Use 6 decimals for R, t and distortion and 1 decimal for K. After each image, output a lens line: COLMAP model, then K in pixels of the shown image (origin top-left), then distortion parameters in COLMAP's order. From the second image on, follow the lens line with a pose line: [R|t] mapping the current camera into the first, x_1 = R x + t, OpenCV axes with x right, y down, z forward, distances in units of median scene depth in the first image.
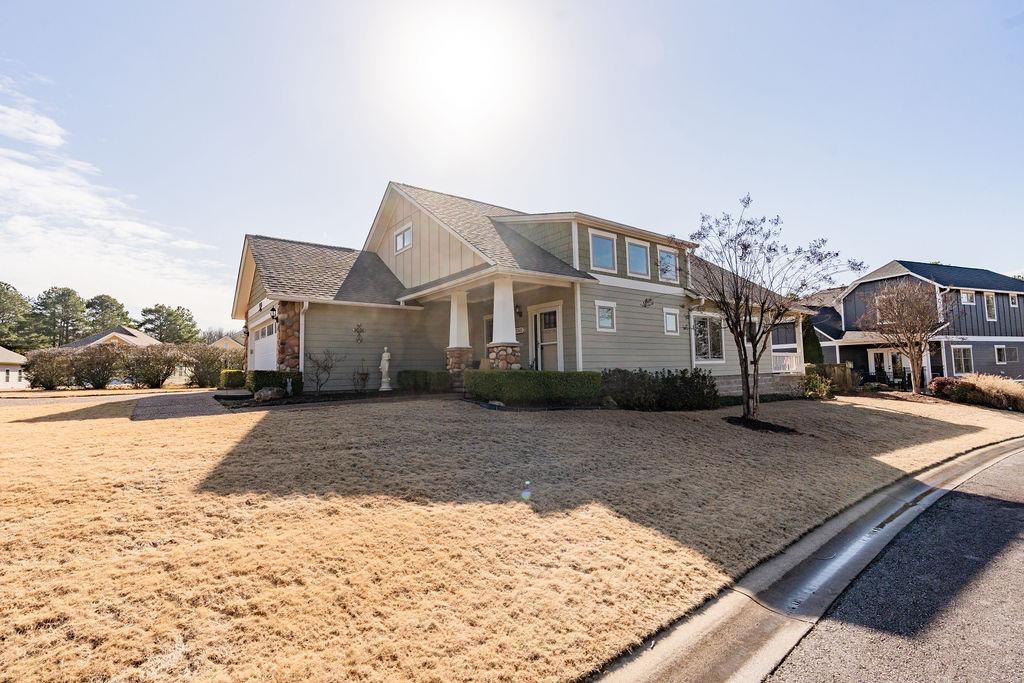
lens RADIAL K [[462.9, 0, 502.4], [0, 462.9, 337.9], [0, 0, 1]] dist [-0.008922, 0.000537]
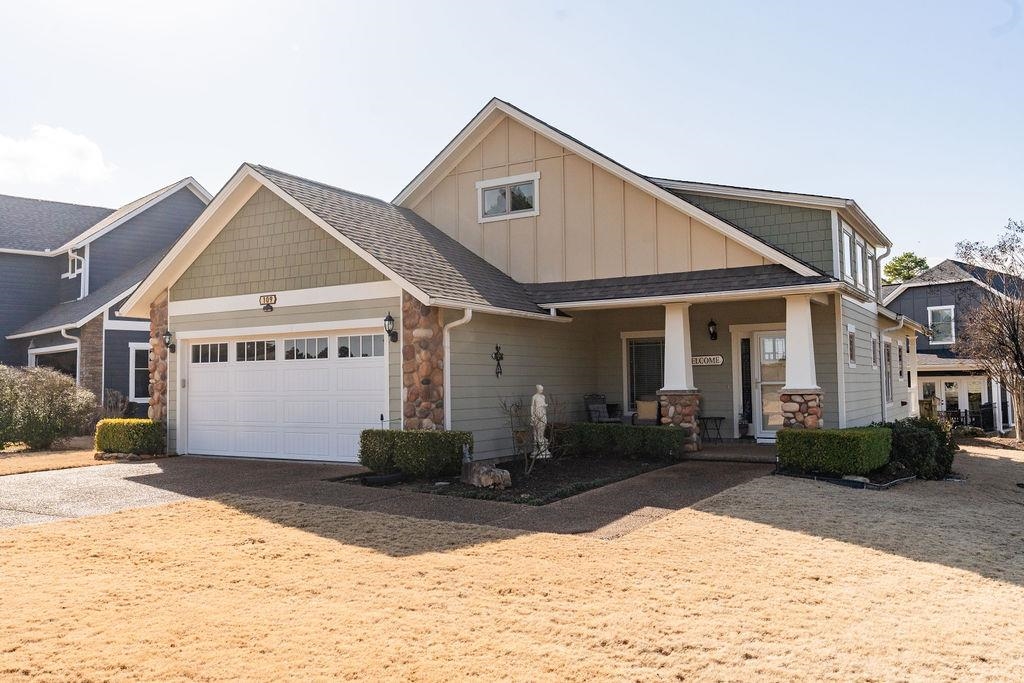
lens RADIAL K [[828.1, 0, 499.6], [0, 828.1, 338.4], [0, 0, 1]] dist [0.006803, 0.000161]
pose [[0.926889, 0.028950, 0.374218, -0.627079], [-0.032201, 0.999478, 0.002438, -0.037264], [-0.373952, -0.014310, 0.927338, 0.021629]]
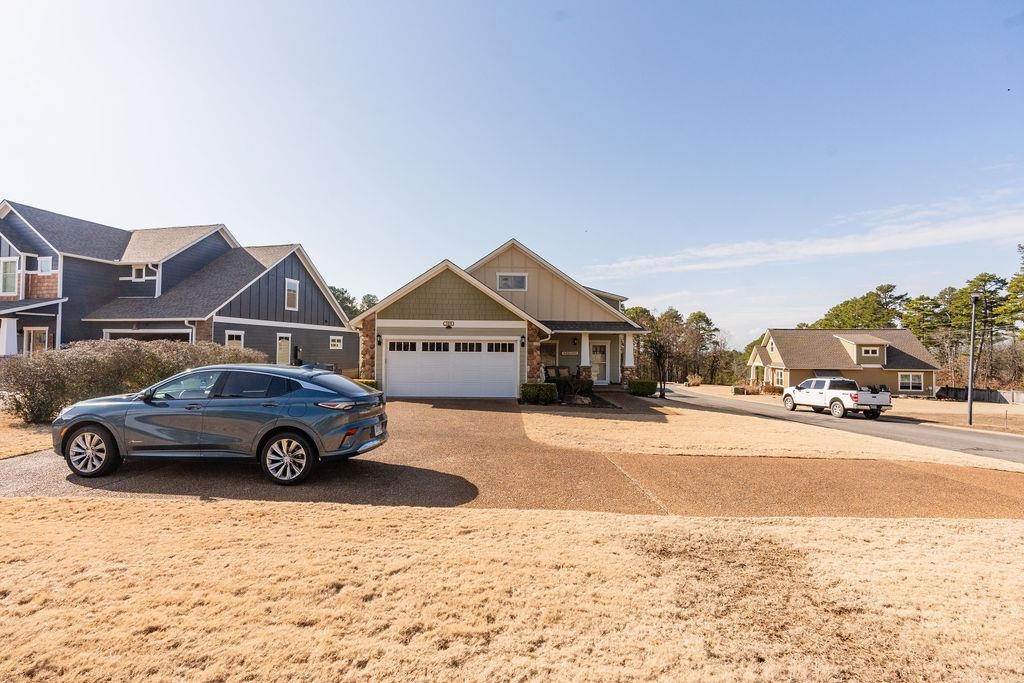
lens RADIAL K [[462.9, 0, 502.4], [0, 462.9, 337.9], [0, 0, 1]] dist [-0.008922, 0.000537]
pose [[0.564610, 0.046939, 0.824022, -1.374049], [-0.079417, 0.996839, -0.002368, -0.043139], [-0.821528, -0.064104, 0.566553, 0.243106]]
